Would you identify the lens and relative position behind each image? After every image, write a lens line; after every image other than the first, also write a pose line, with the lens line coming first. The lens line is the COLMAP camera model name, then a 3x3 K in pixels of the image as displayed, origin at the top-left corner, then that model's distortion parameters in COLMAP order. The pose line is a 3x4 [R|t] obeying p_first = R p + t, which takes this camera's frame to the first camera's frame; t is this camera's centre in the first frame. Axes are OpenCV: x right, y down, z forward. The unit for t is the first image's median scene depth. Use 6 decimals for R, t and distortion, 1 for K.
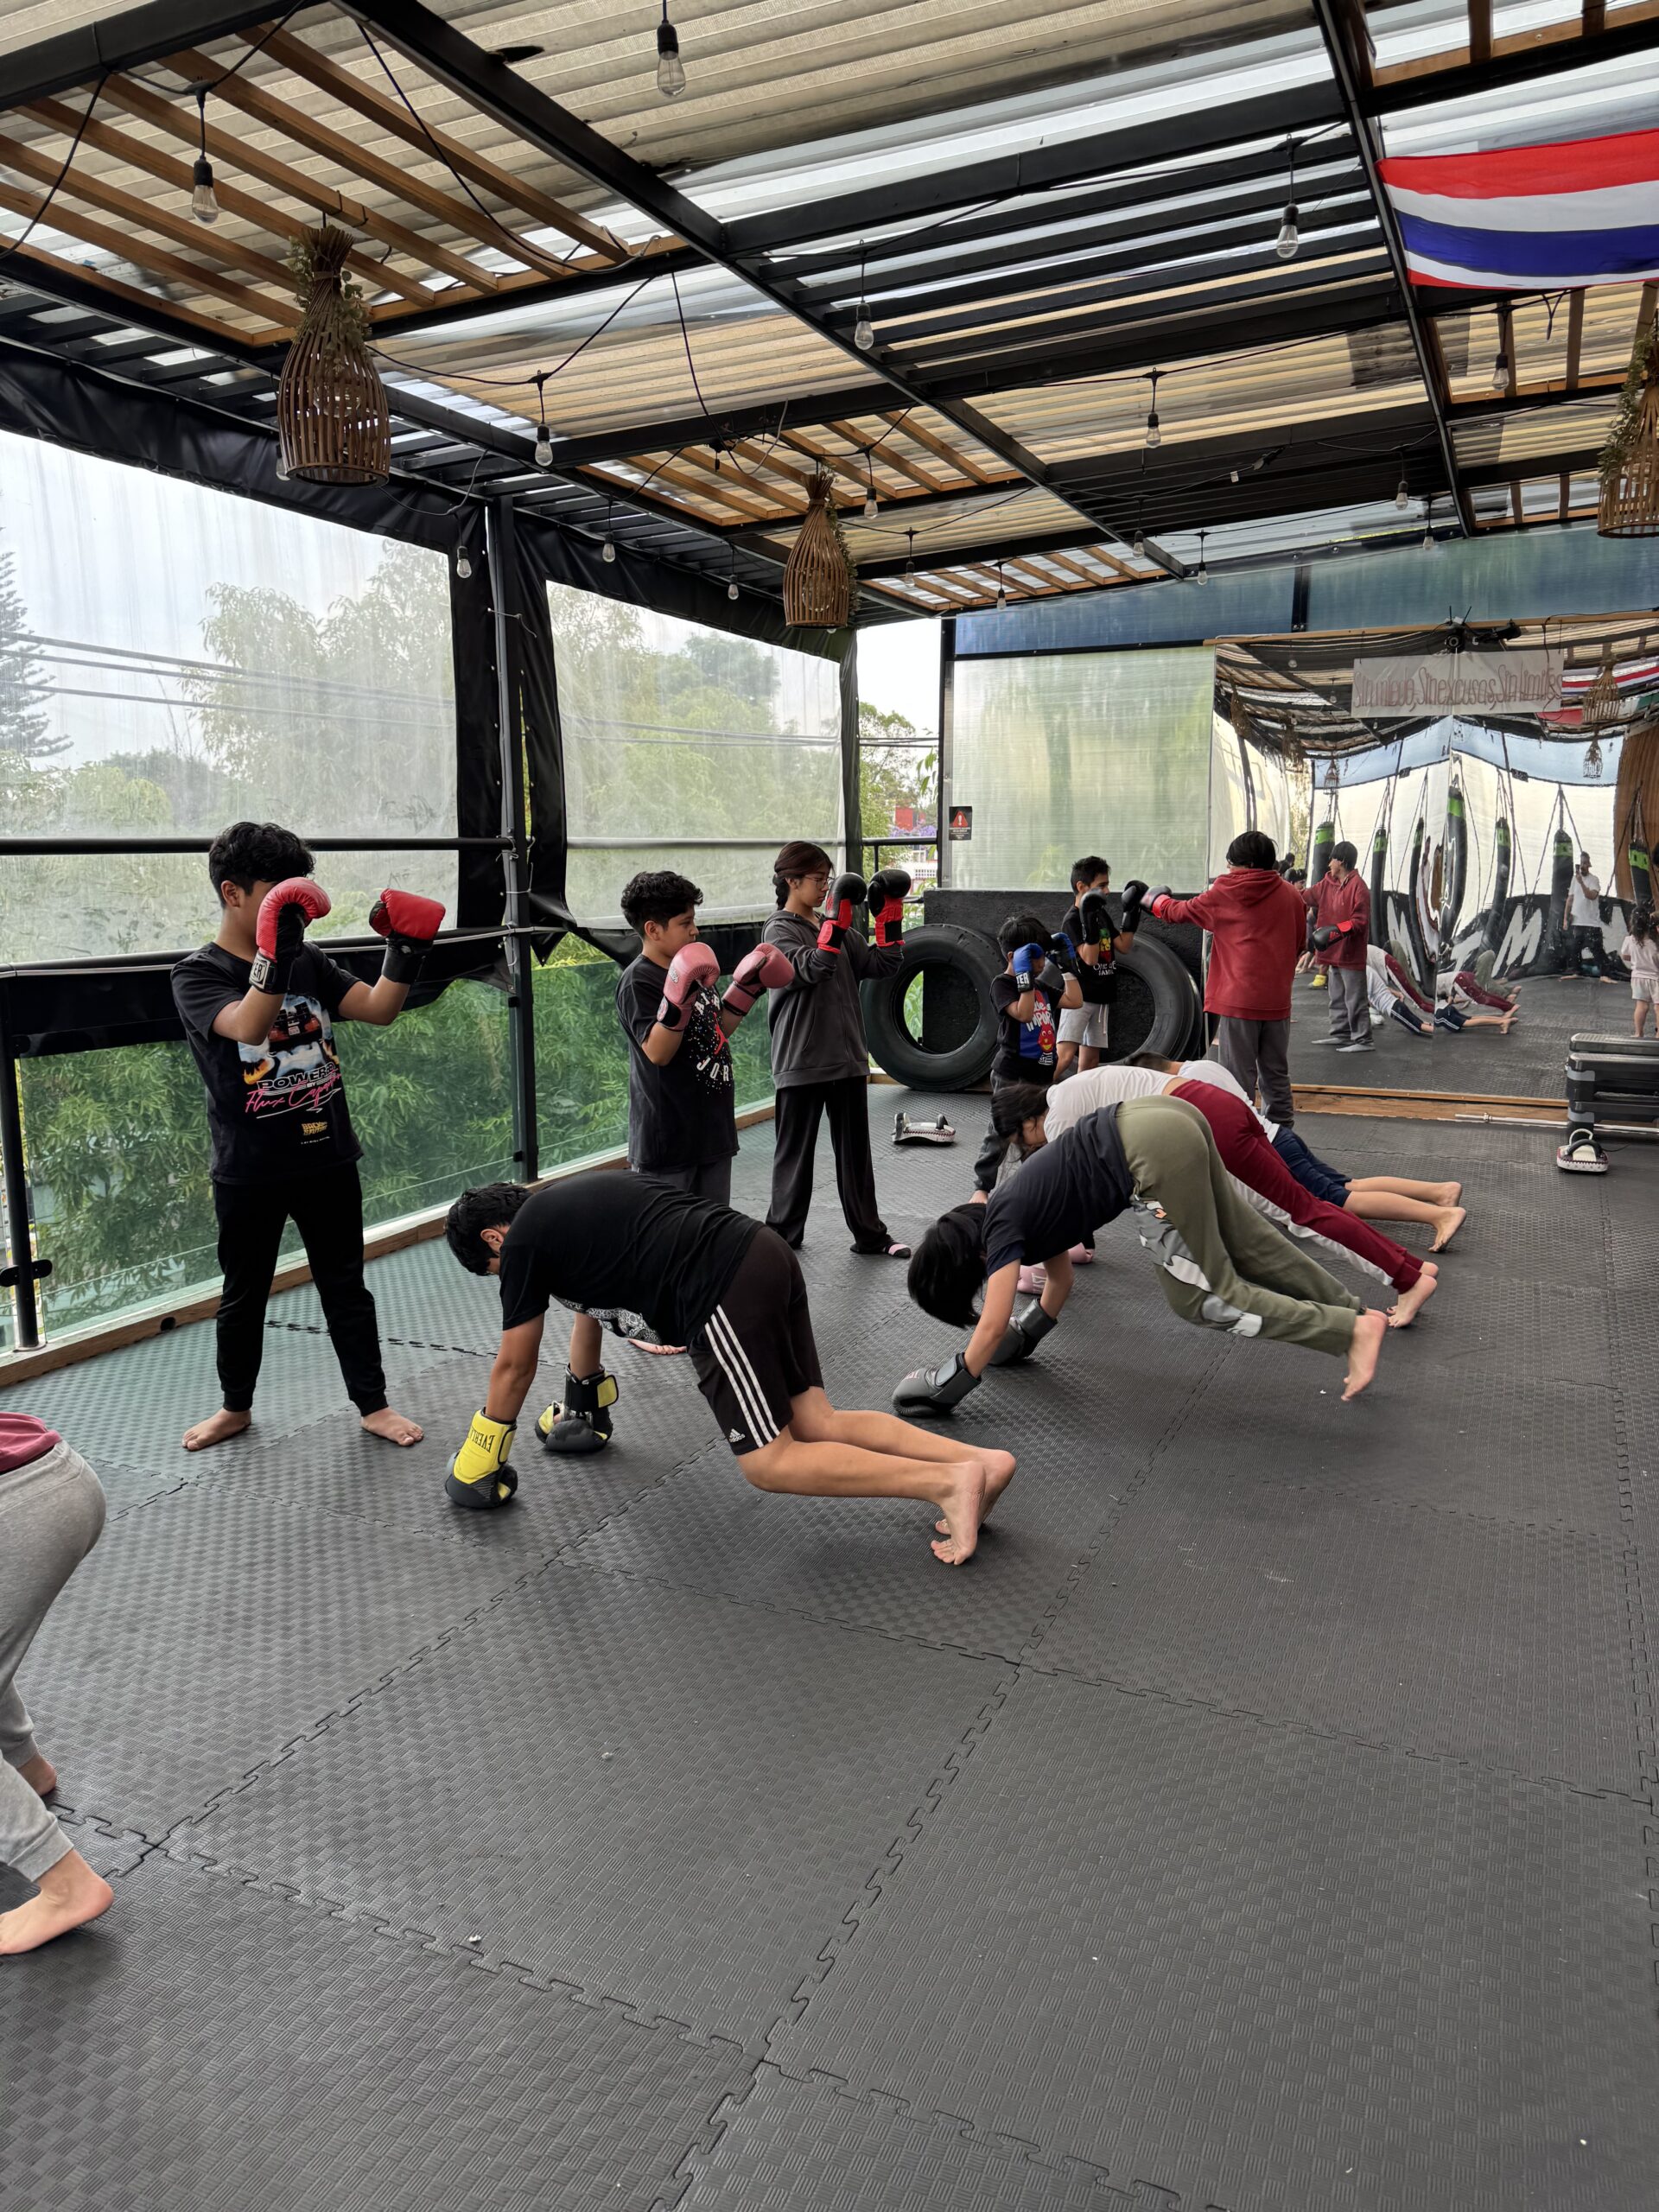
lens RADIAL K [[1557.0, 0, 841.2], [0, 1557.0, 1118.5], [0, 0, 1]] dist [0.045141, -0.039170]
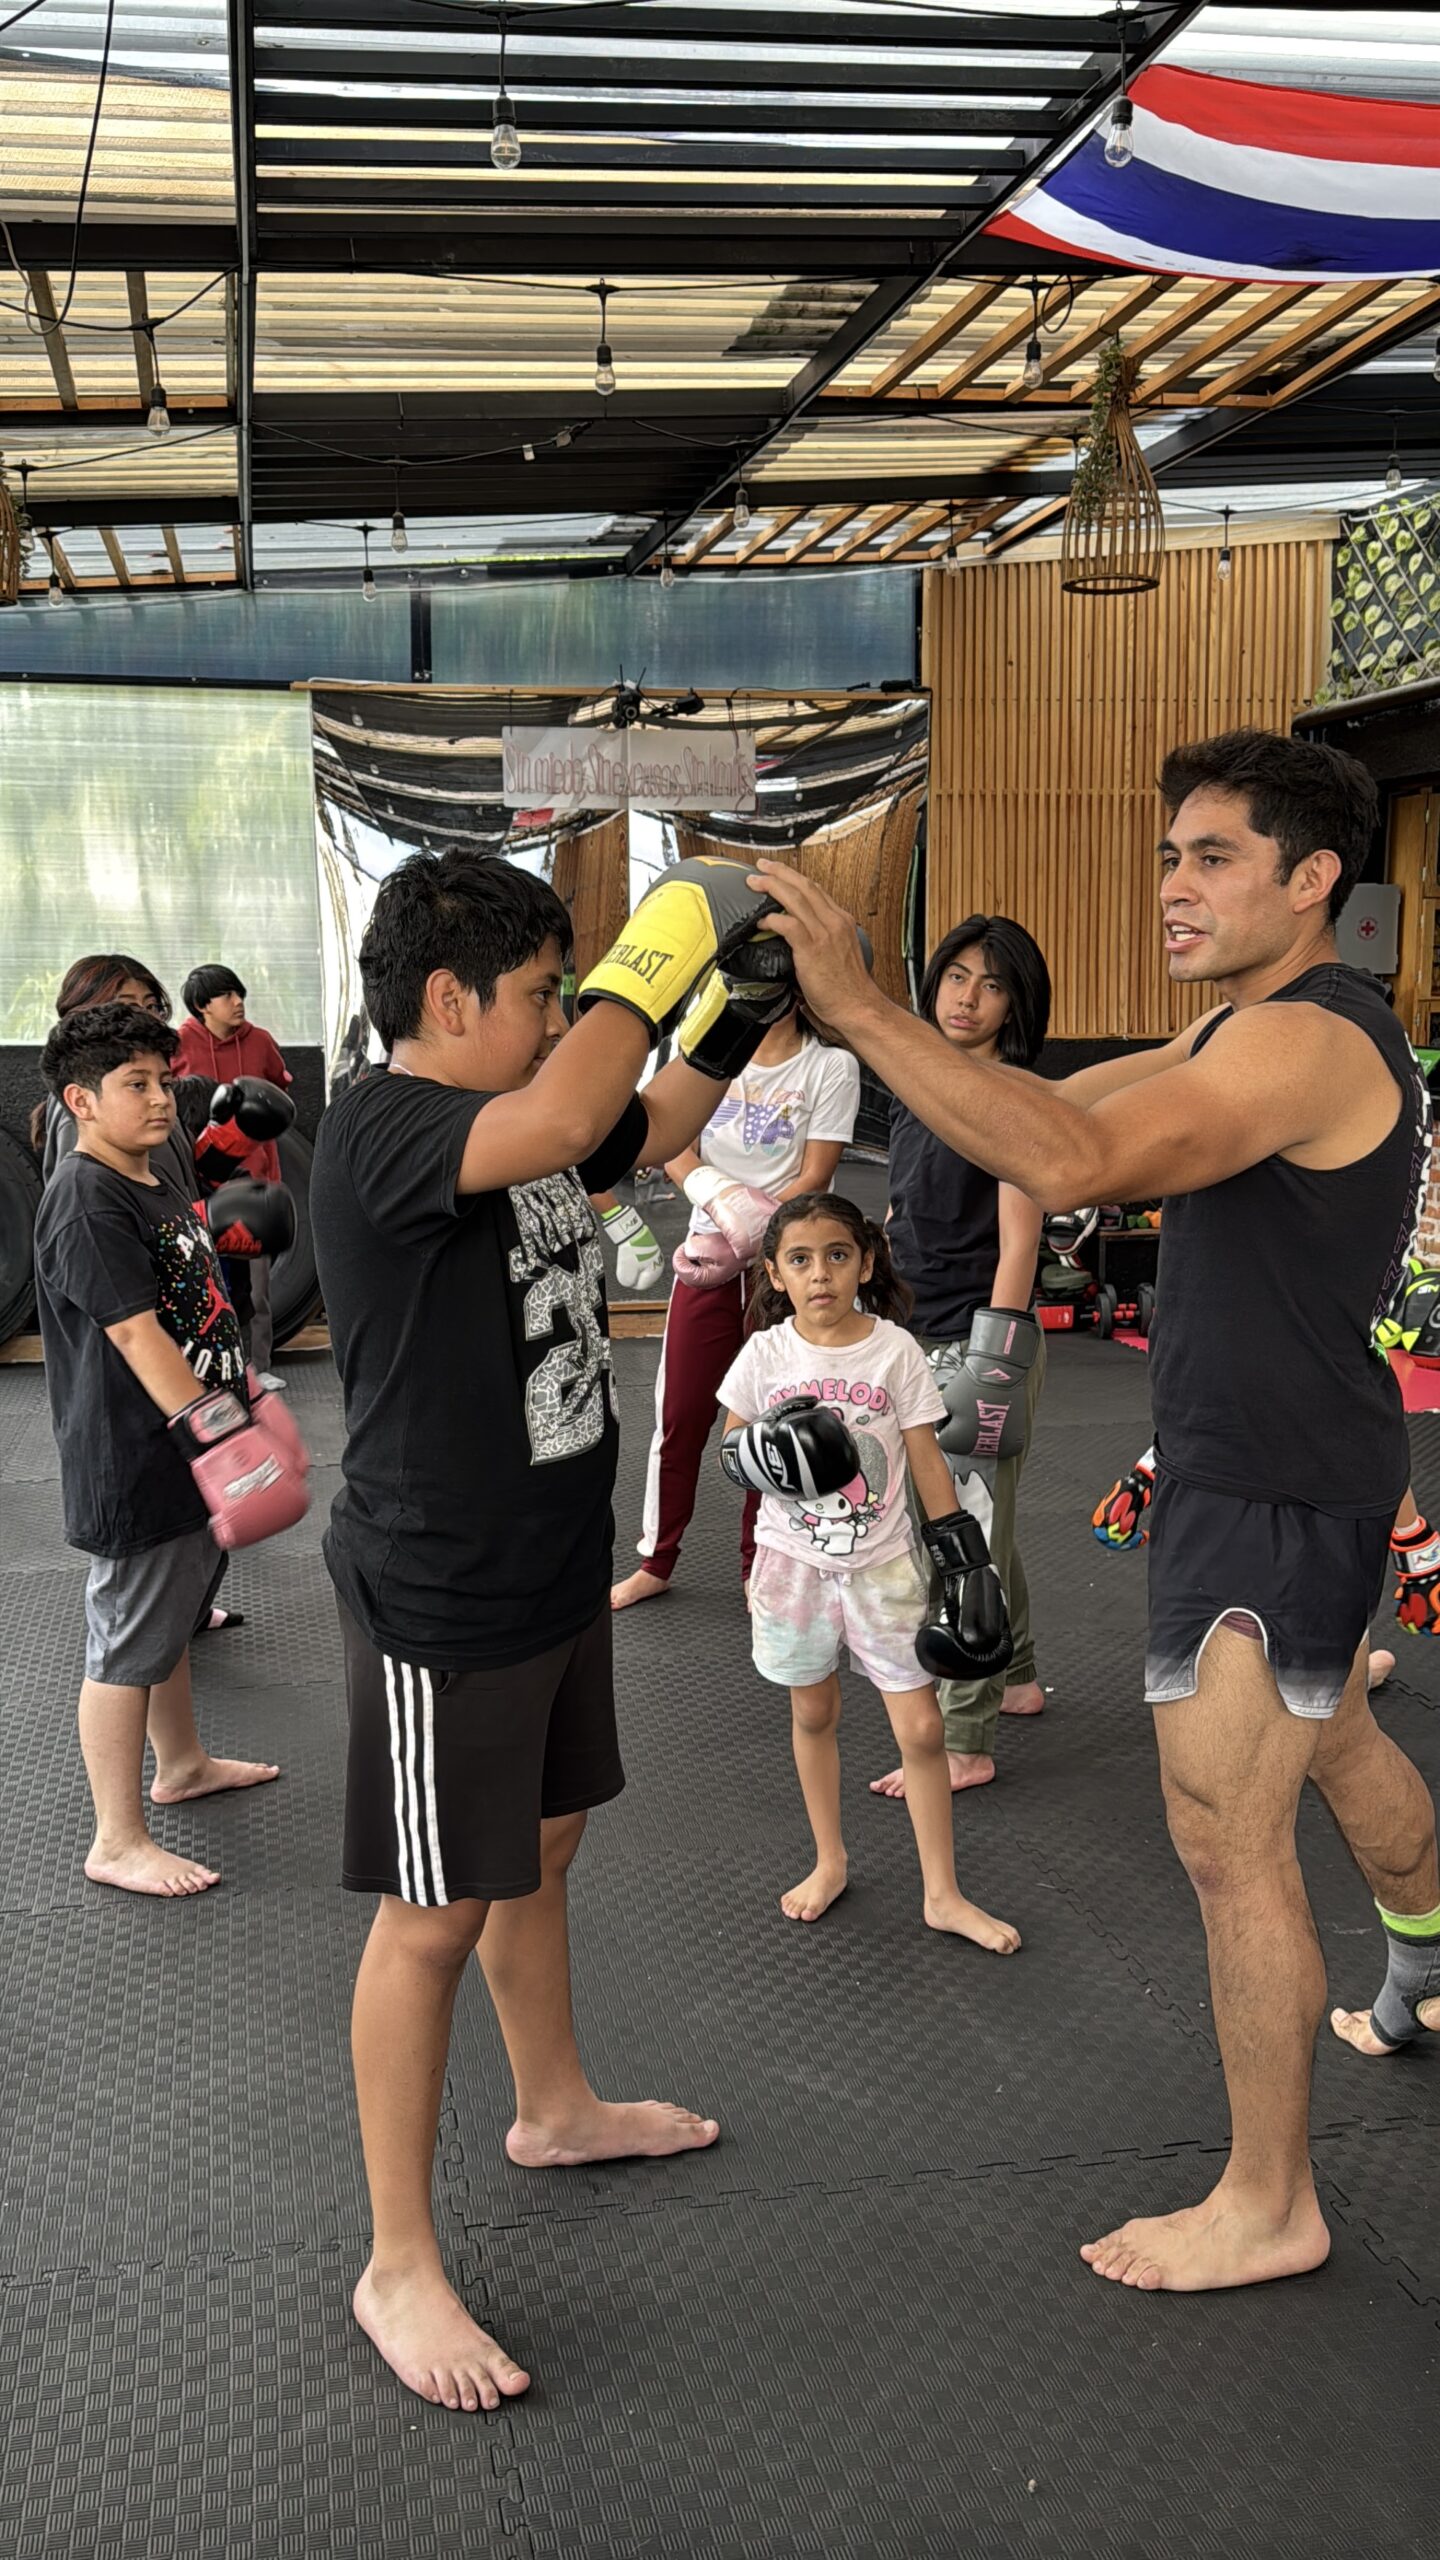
lens RADIAL K [[2187.1, 0, 699.4], [0, 2187.1, 1284.9], [0, 0, 1]] dist [0.088250, -0.116535]
pose [[0.819714, -0.082205, 0.566843, -0.268992], [0.103424, 0.994623, -0.005318, -0.020735], [-0.563358, 0.062985, 0.823809, 0.150866]]
